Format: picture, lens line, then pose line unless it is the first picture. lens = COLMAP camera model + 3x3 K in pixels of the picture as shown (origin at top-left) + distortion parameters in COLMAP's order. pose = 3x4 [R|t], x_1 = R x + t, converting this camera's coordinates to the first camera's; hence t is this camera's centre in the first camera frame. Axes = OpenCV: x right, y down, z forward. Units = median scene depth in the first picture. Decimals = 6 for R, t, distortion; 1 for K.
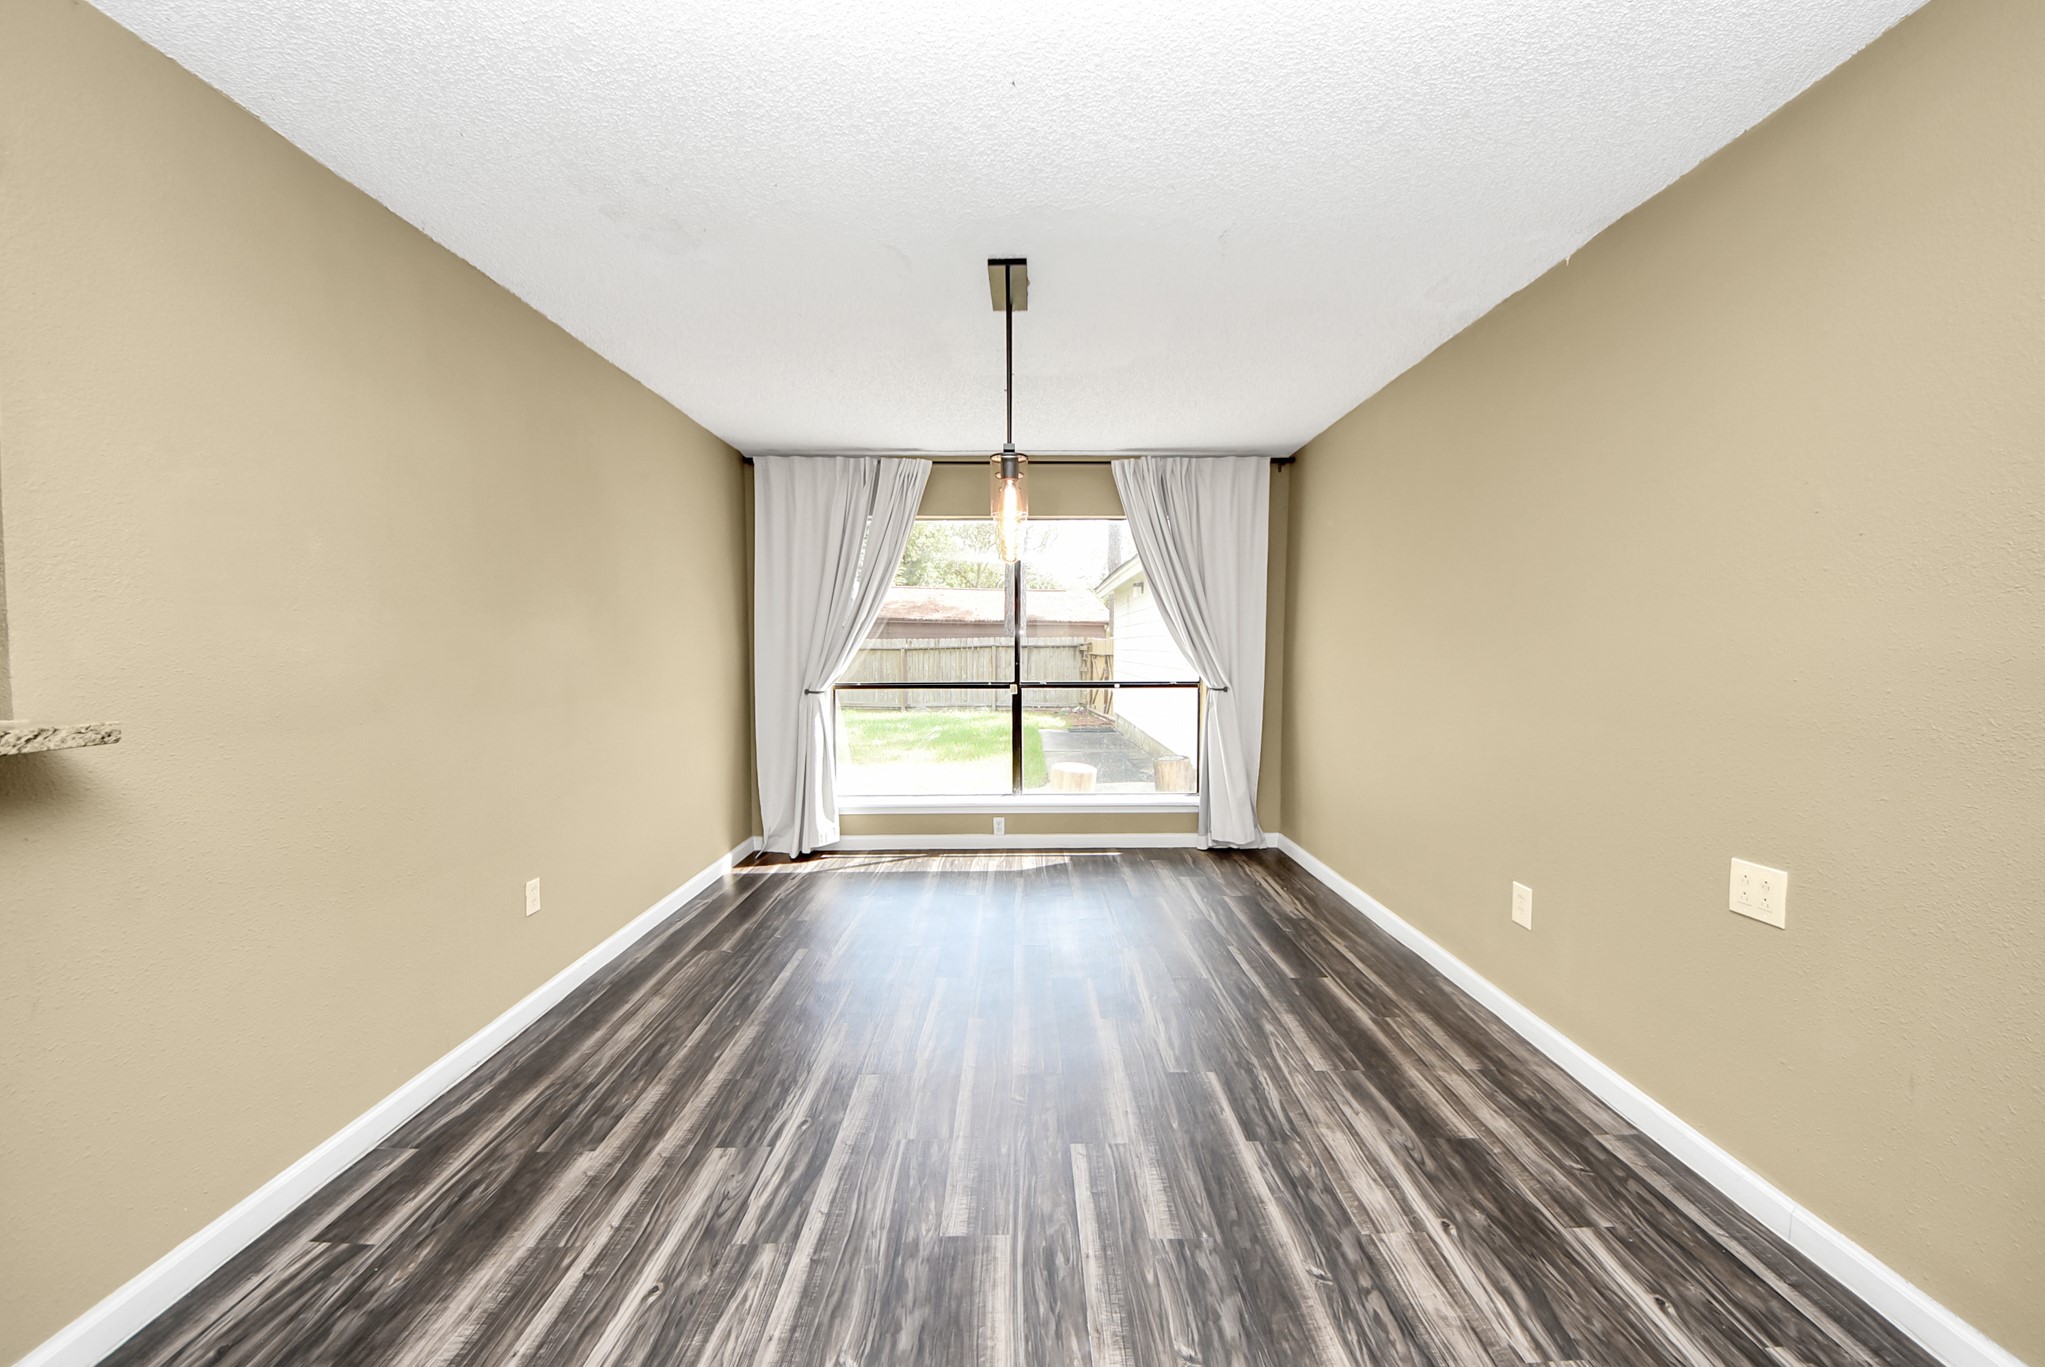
lens RADIAL K [[746.2, 0, 1053.9], [0, 746.2, 684.4], [0, 0, 1]] dist [0.000796, -0.012398]
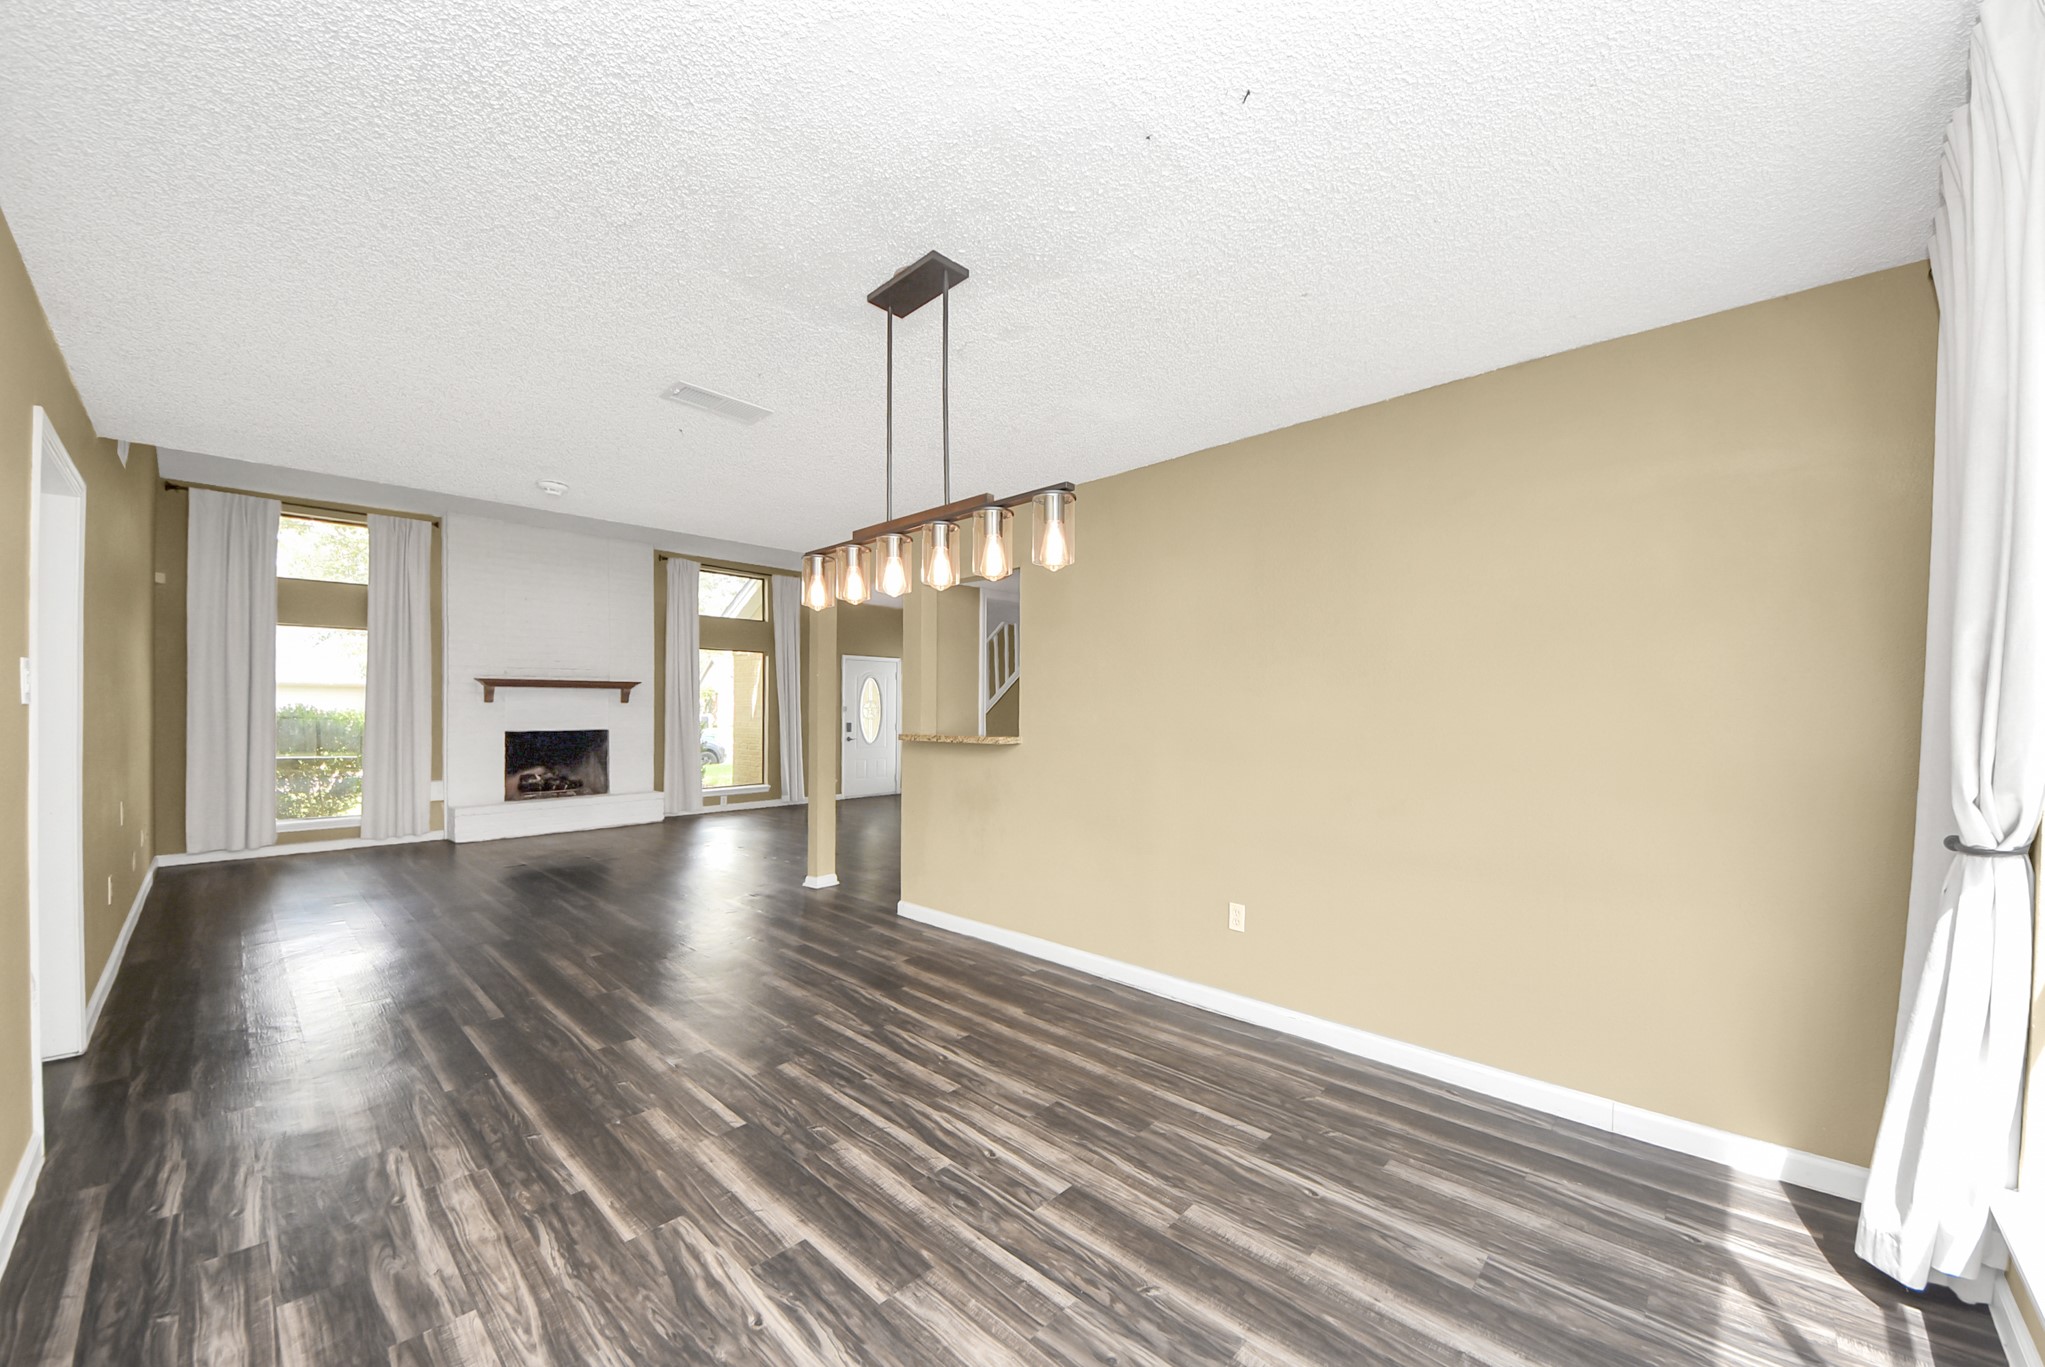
lens RADIAL K [[746.2, 0, 1053.9], [0, 746.2, 684.4], [0, 0, 1]] dist [0.000796, -0.012398]
pose [[-0.703957, -0.024138, -0.709832, 0.539989], [-0.042322, 0.999072, 0.007997, -0.134536], [0.708981, 0.035671, -0.704325, 2.140768]]
